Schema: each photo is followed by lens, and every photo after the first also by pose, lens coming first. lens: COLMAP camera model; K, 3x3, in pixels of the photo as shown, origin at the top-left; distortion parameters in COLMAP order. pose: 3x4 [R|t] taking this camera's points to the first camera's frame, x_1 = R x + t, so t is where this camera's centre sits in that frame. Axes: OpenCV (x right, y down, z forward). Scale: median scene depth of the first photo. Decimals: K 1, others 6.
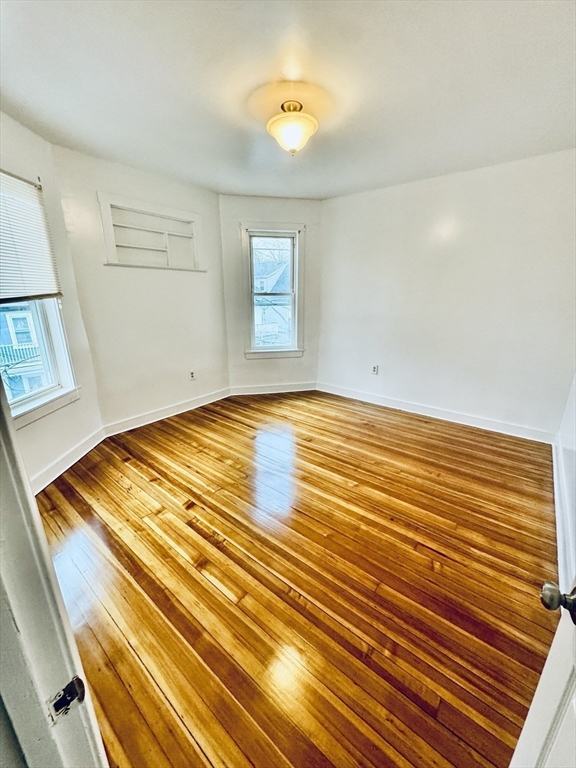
lens RADIAL K [[308.8, 0, 287.3], [0, 308.8, 386.7], [0, 0, 1]] dist [-0.003148, 0.000002]
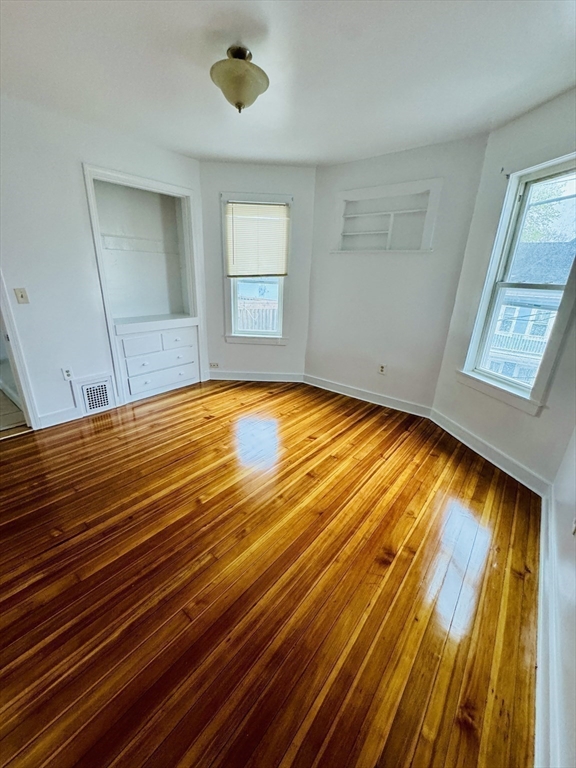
lens RADIAL K [[308.8, 0, 288.3], [0, 308.8, 380.4], [0, 0, 1]] dist [-0.003148, 0.000002]
pose [[-0.004172, 0.322957, -0.946405, 0.792383], [-0.330359, 0.892831, 0.306131, -0.270875], [0.943846, 0.313930, 0.102966, 0.903697]]
